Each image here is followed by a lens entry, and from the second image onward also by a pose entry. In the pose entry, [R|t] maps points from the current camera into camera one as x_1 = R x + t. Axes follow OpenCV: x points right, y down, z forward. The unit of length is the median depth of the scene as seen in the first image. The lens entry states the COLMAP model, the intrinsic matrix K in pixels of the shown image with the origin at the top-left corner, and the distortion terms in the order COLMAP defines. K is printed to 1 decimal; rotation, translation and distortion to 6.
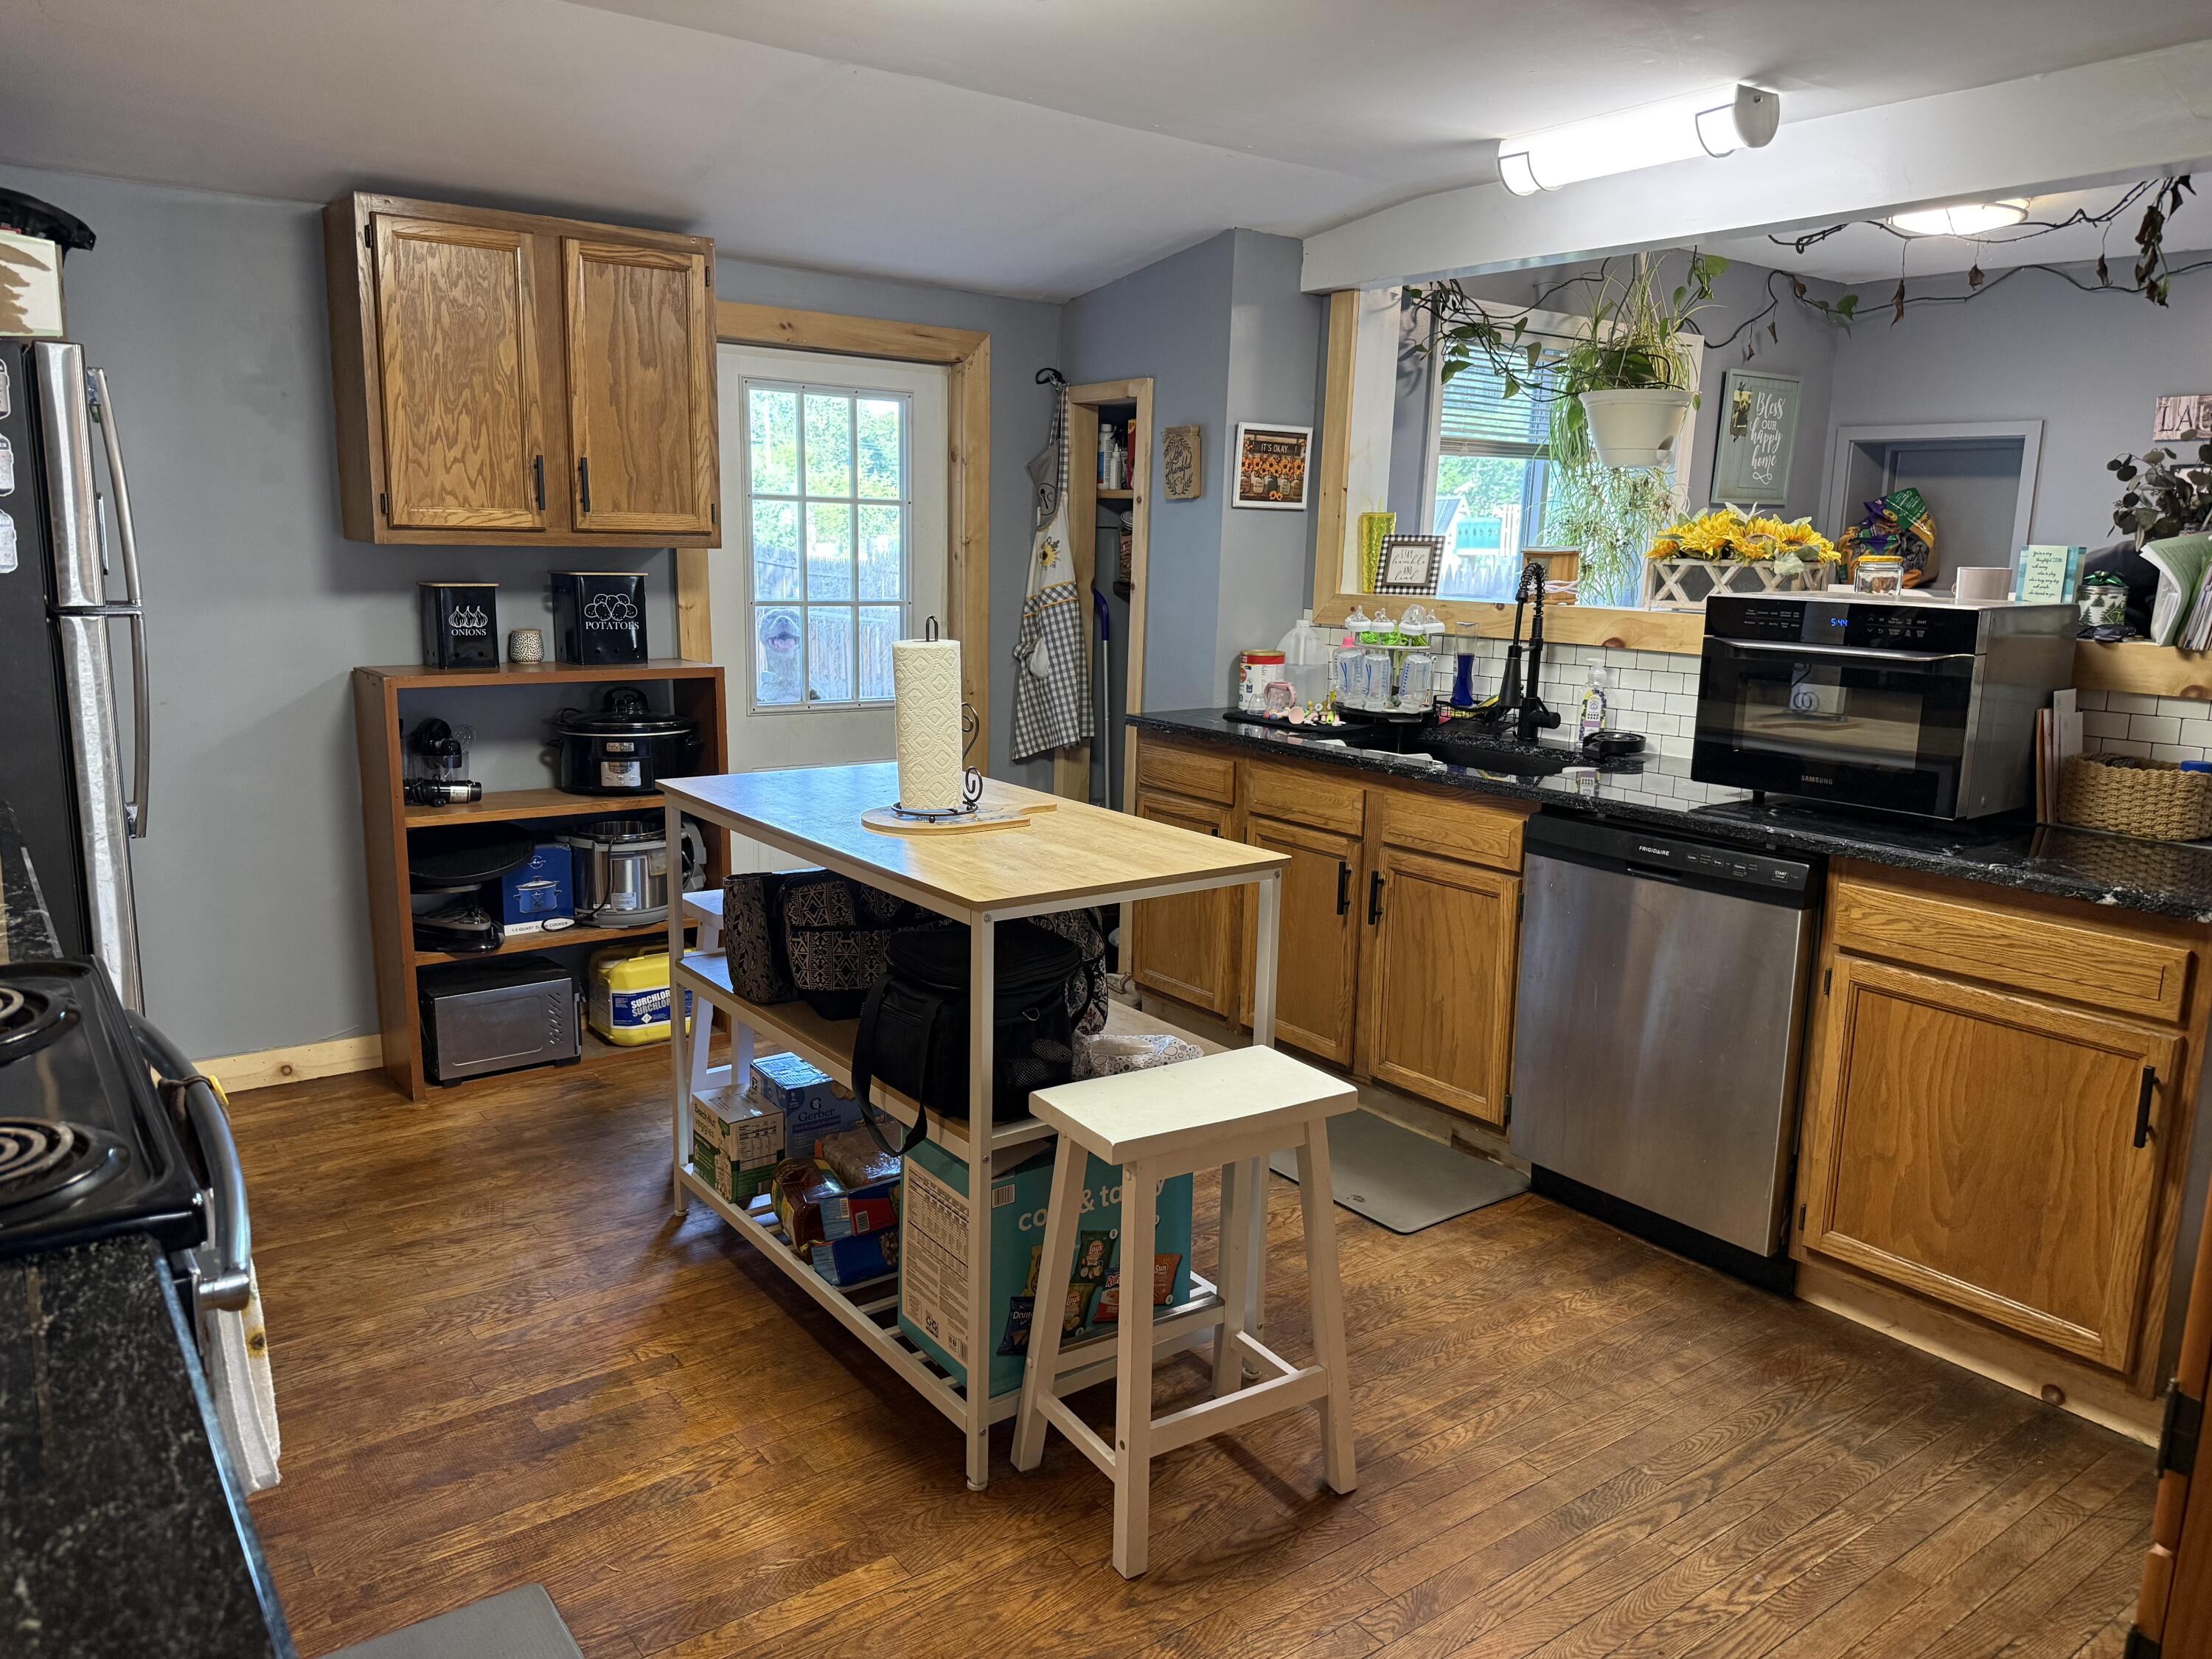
lens RADIAL K [[1561.2, 0, 1108.4], [0, 1561.2, 830.7], [0, 0, 1]] dist [0.068767, -0.086900]
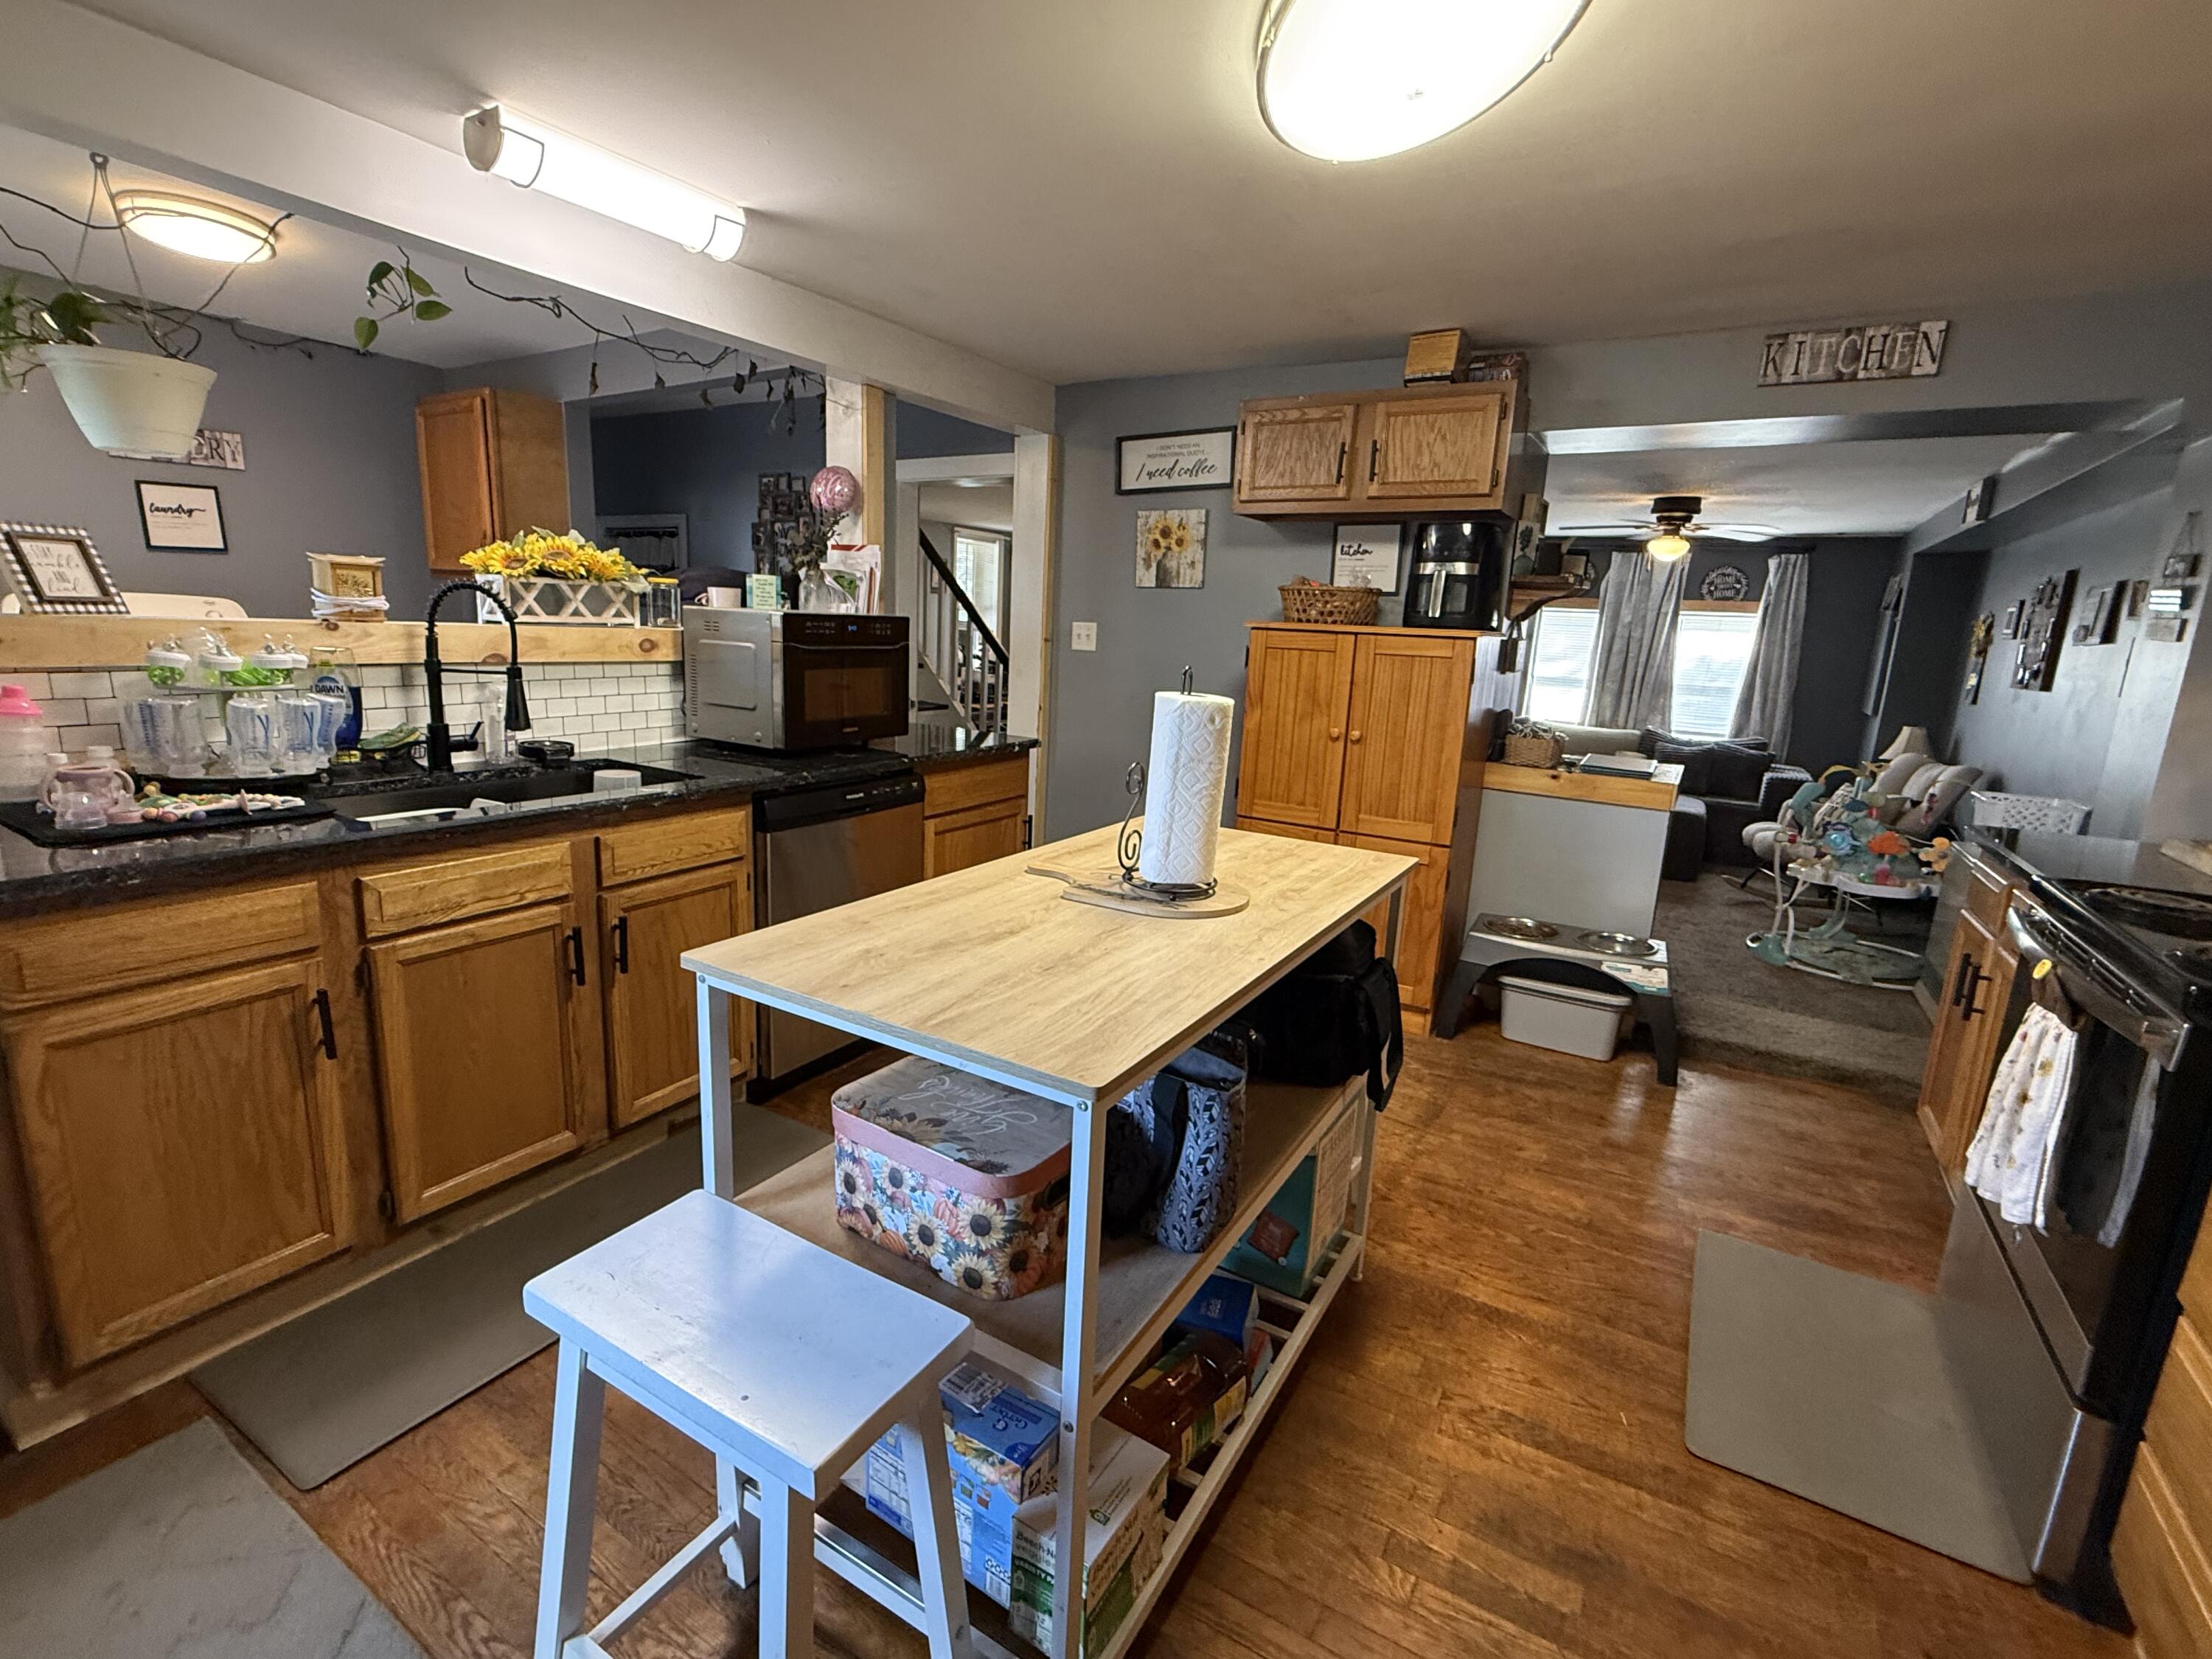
lens RADIAL K [[1010.0, 0, 1078.1], [0, 1010.0, 832.4], [0, 0, 1]] dist [0.002011, 0.000205]
pose [[-0.364745, -0.227904, 0.902785, -0.430659], [0.127791, 0.948154, 0.290988, -0.151259], [-0.922296, 0.221504, -0.316710, 0.859605]]
